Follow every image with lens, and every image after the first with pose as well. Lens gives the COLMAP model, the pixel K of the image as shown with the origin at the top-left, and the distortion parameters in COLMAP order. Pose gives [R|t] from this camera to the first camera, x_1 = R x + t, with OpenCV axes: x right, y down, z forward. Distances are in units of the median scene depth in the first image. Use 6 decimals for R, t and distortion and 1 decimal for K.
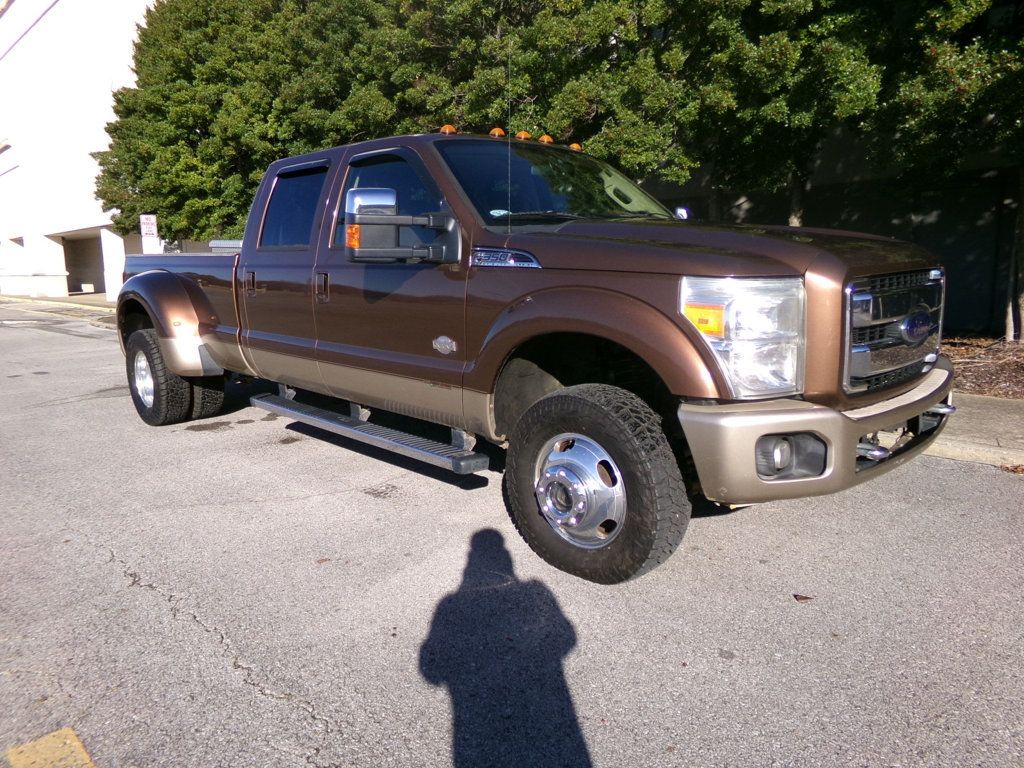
lens RADIAL K [[693.5, 0, 483.9], [0, 693.5, 386.7], [0, 0, 1]] dist [0.020797, -0.002249]
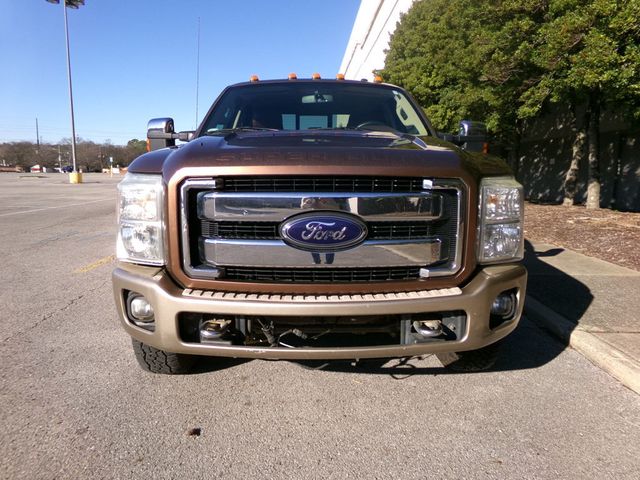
lens RADIAL K [[427.0, 0, 320.0], [0, 427.0, 240.0], [0, 0, 1]] dist [-0.049135, 0.086980]
pose [[0.729790, 0.149259, -0.667179, 0.214909], [-0.148030, 0.987225, 0.058936, -0.023617], [0.667453, 0.055752, 0.742562, 0.111876]]
